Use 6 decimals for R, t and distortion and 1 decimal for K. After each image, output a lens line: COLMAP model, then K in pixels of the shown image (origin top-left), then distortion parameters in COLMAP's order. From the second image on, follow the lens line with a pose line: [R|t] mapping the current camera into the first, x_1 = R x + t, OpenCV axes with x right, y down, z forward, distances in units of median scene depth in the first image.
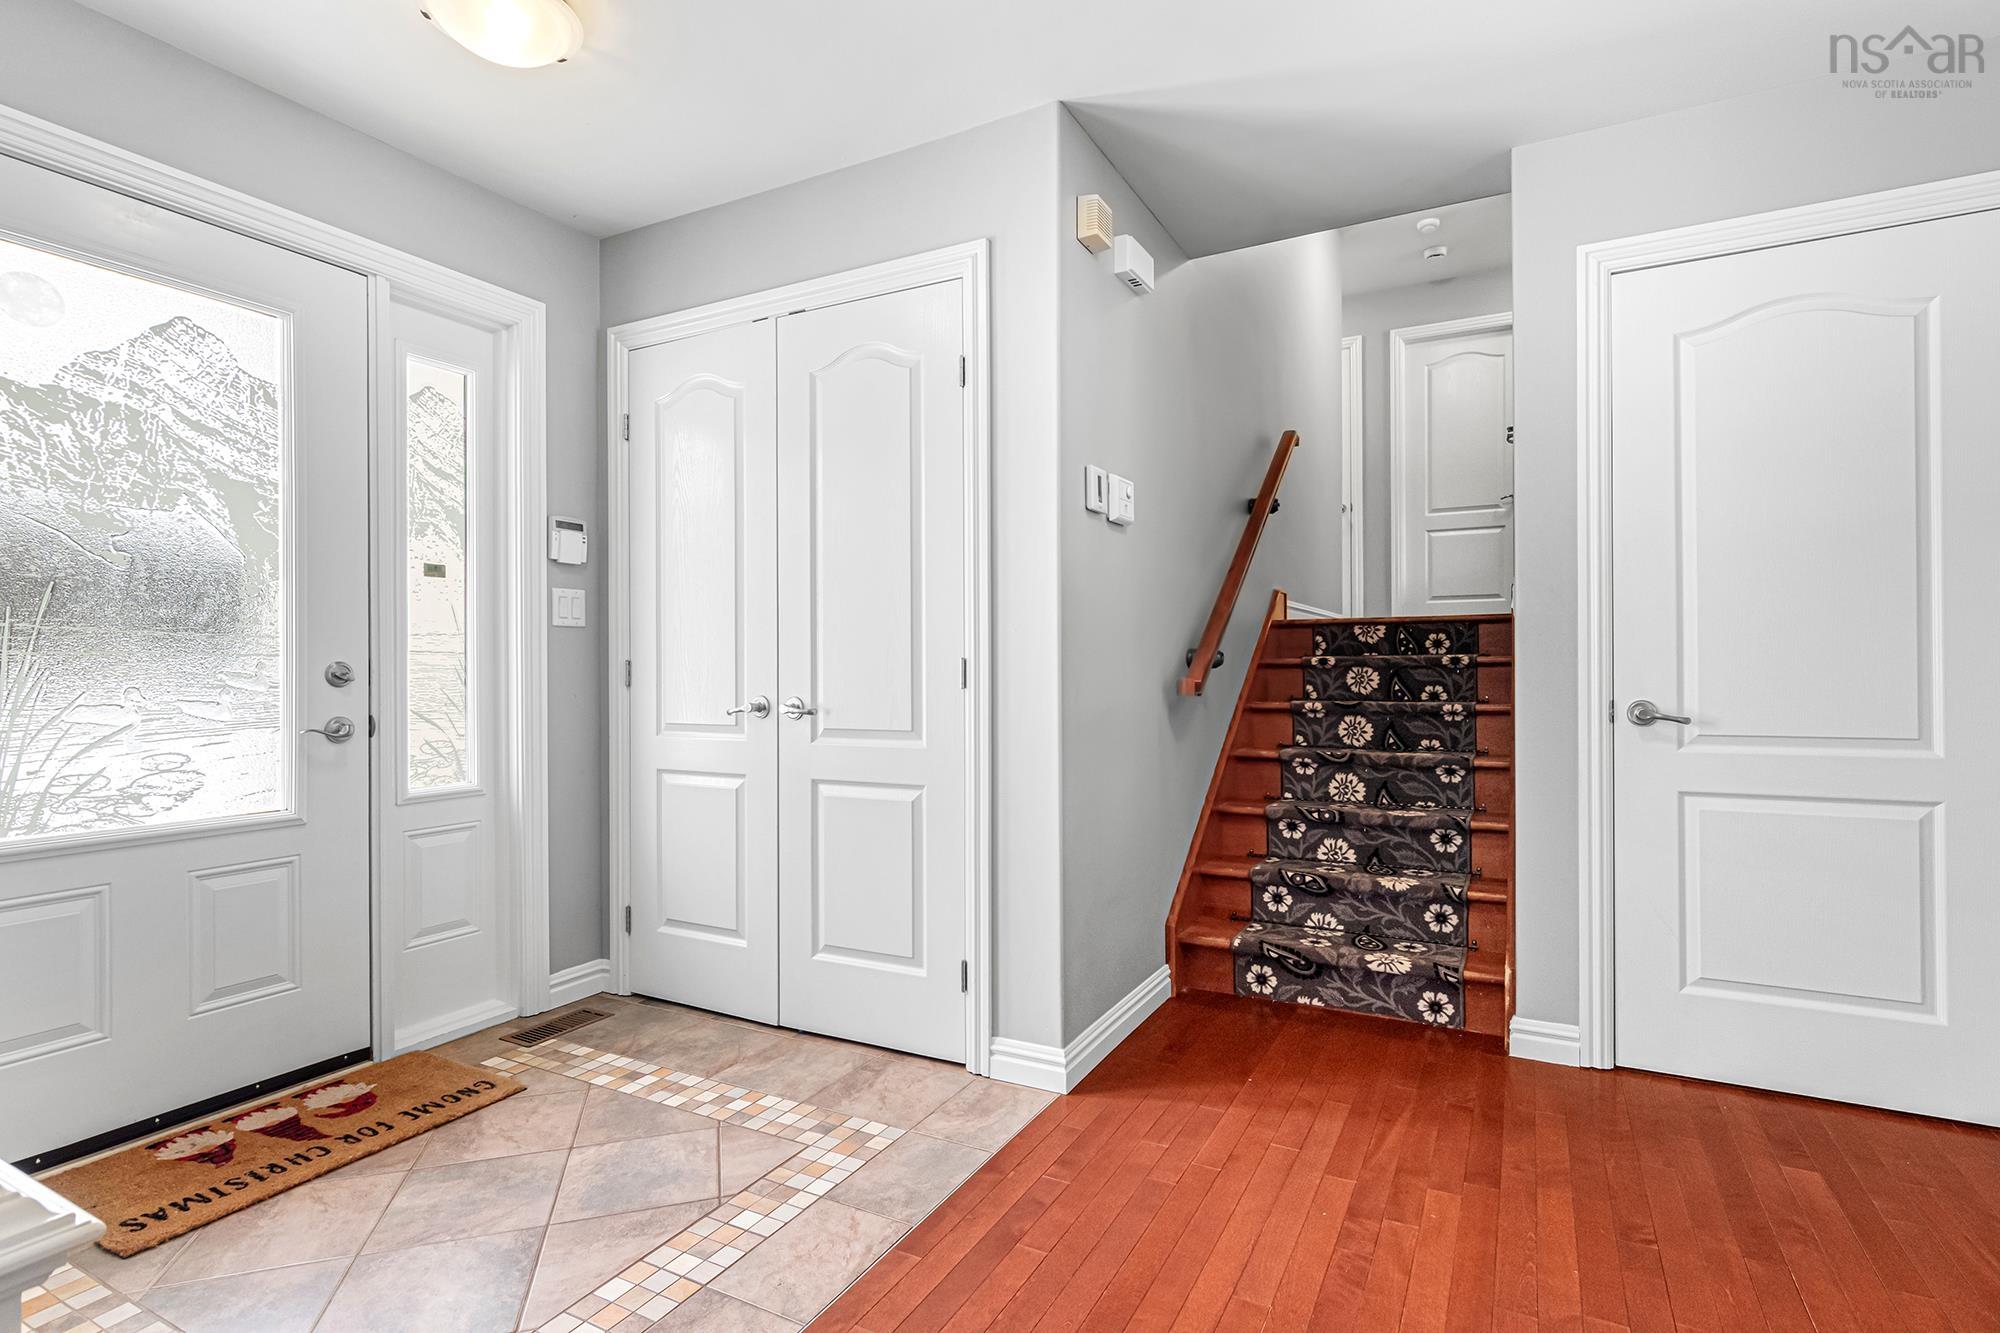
lens RADIAL K [[972.2, 0, 996.7], [0, 972.2, 657.0], [0, 0, 1]] dist [-0.003684, 0.000667]
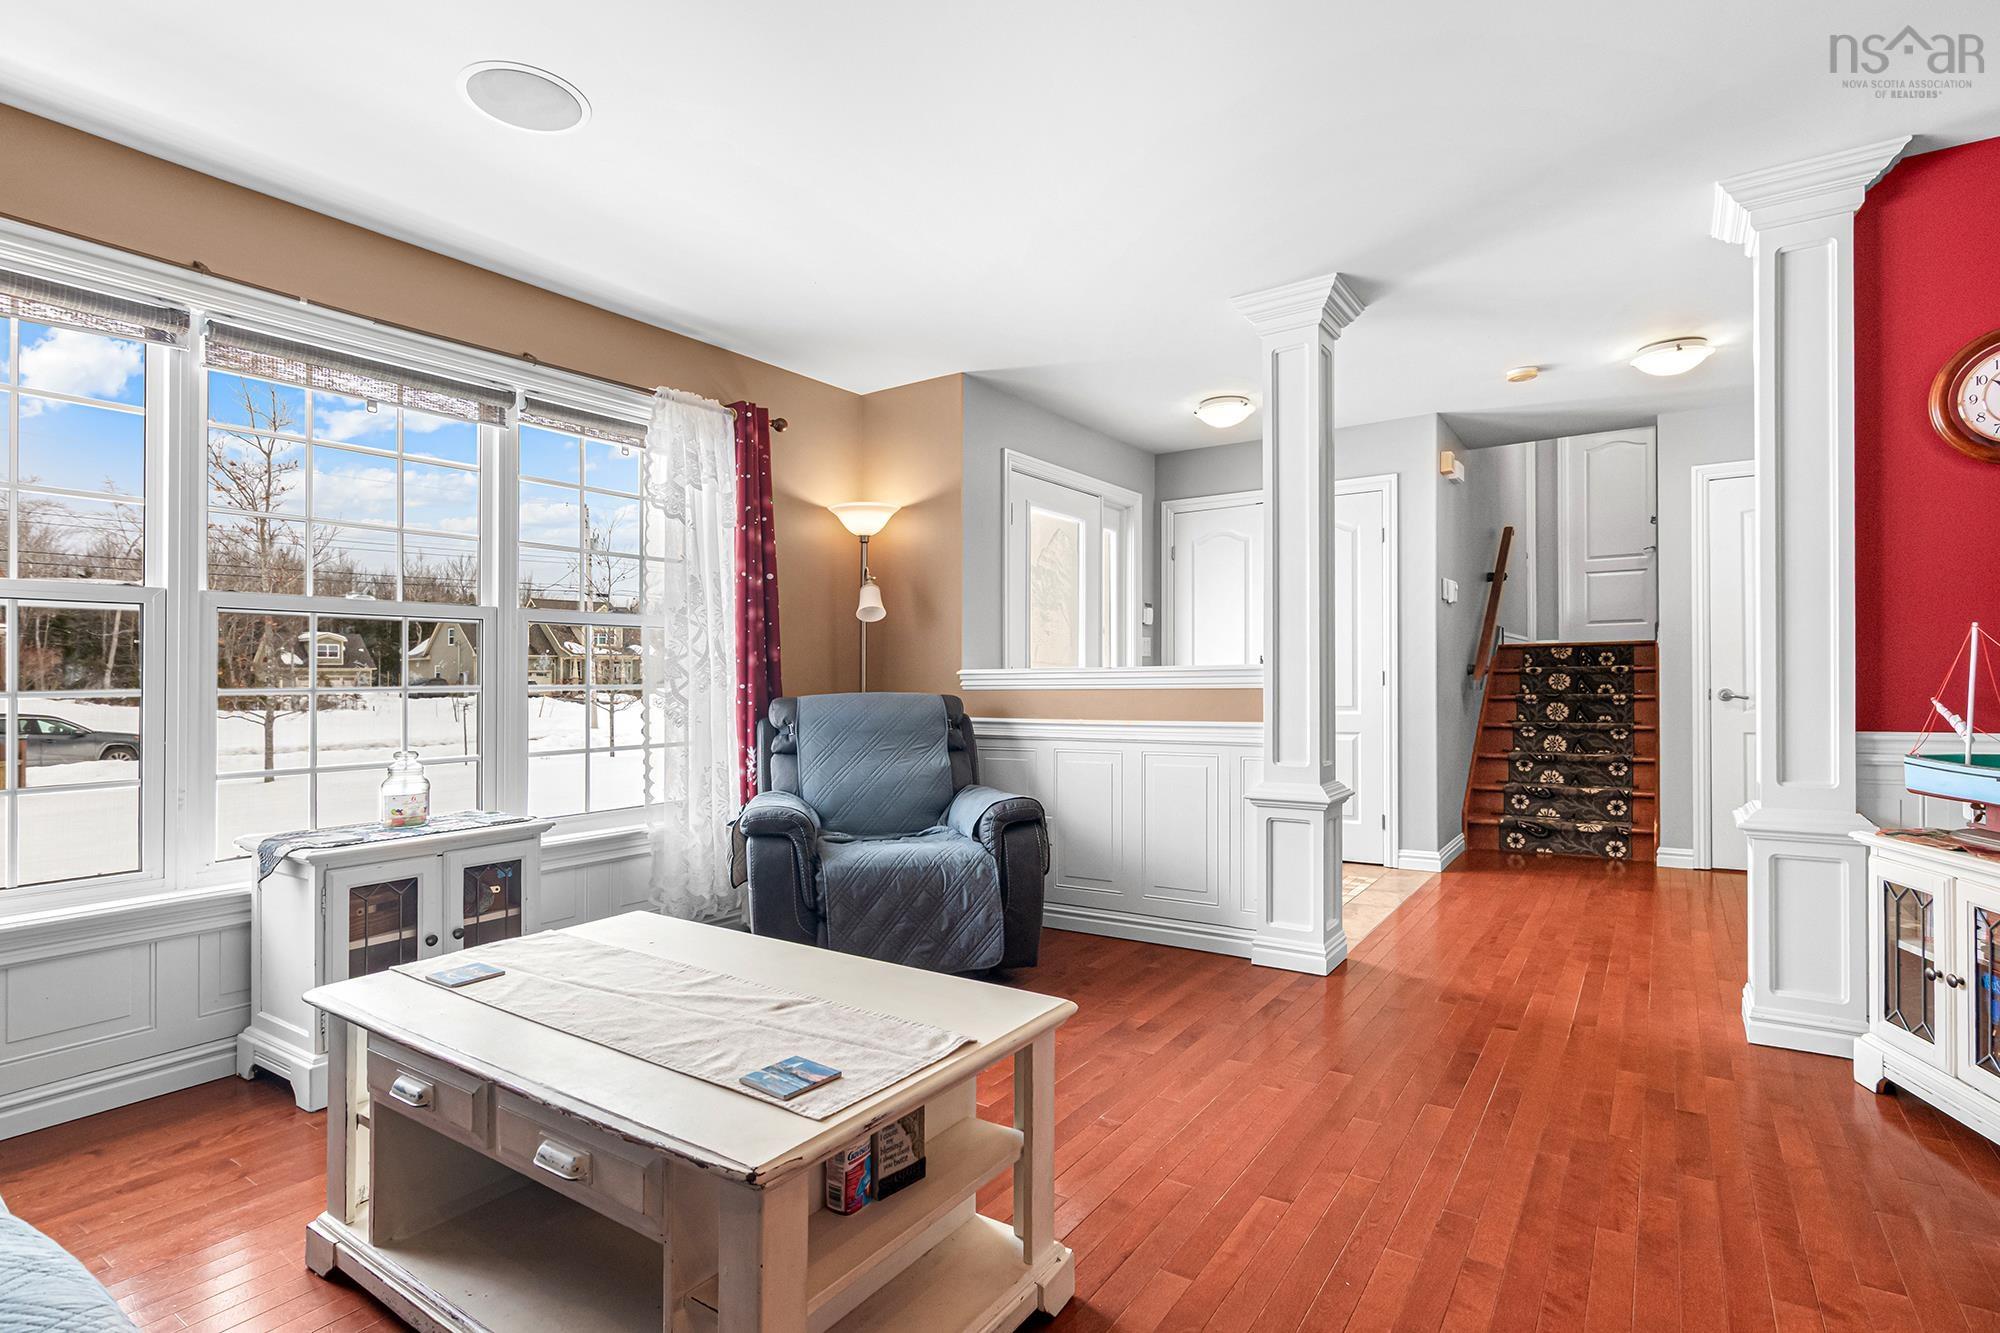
lens RADIAL K [[972.2, 0, 1009.4], [0, 972.2, 680.9], [0, 0, 1]] dist [-0.003684, 0.000667]
pose [[0.995612, -0.008489, -0.093190, -0.527410], [0.009776, 0.999863, 0.013370, -0.010987], [0.093064, -0.014223, 0.995559, -0.960076]]
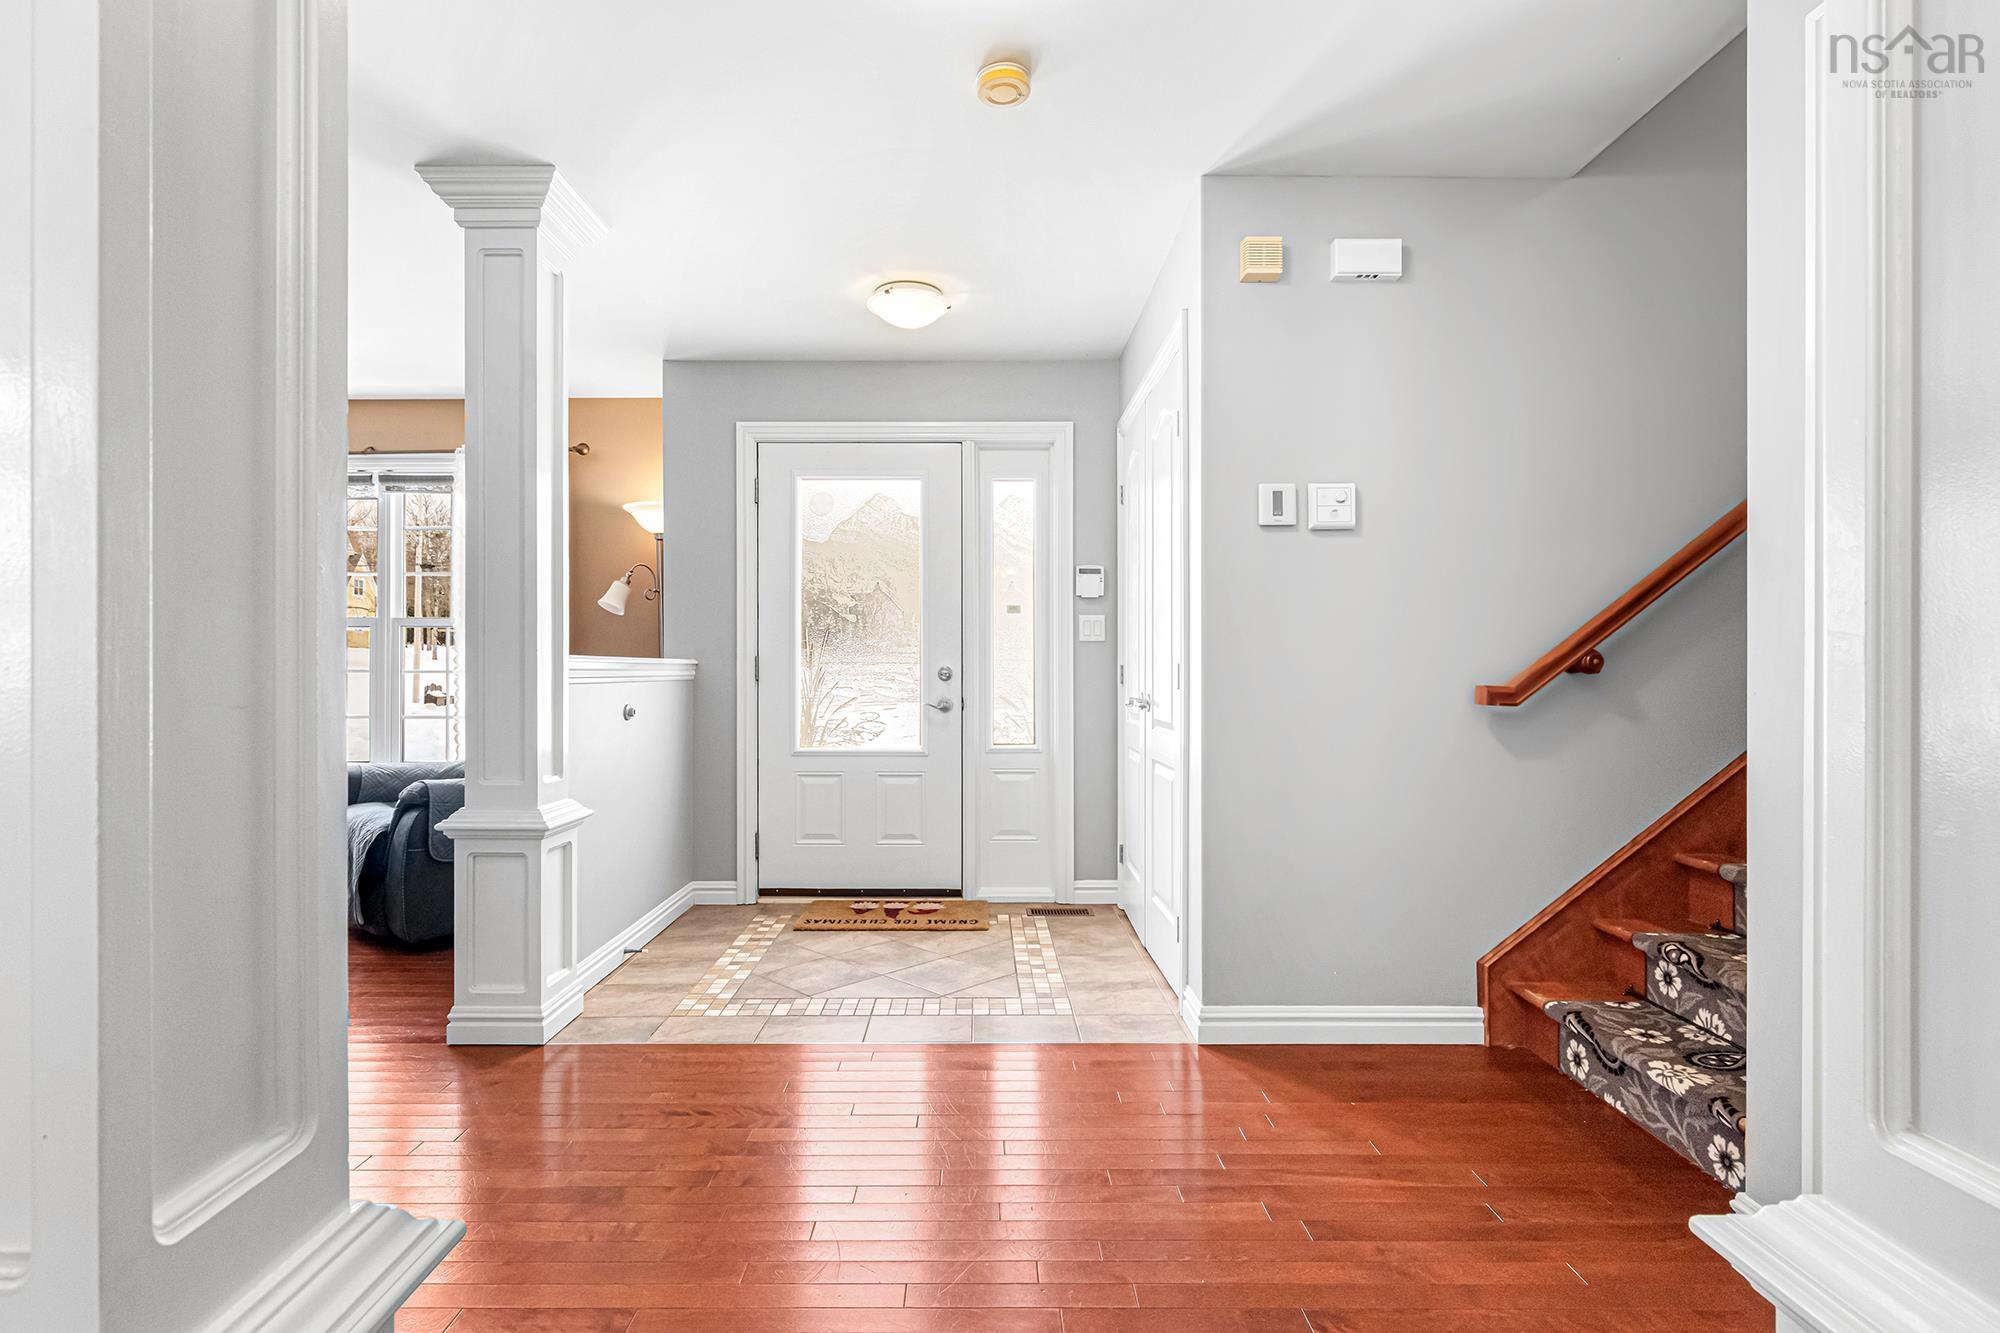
lens RADIAL K [[972.2, 0, 972.0], [0, 972.2, 662.6], [0, 0, 1]] dist [-0.003684, 0.000667]
pose [[0.466170, -0.002493, -0.884691, 0.758557], [0.008449, 0.999963, 0.001634, -0.004072], [0.884655, -0.008236, 0.466174, 0.181514]]
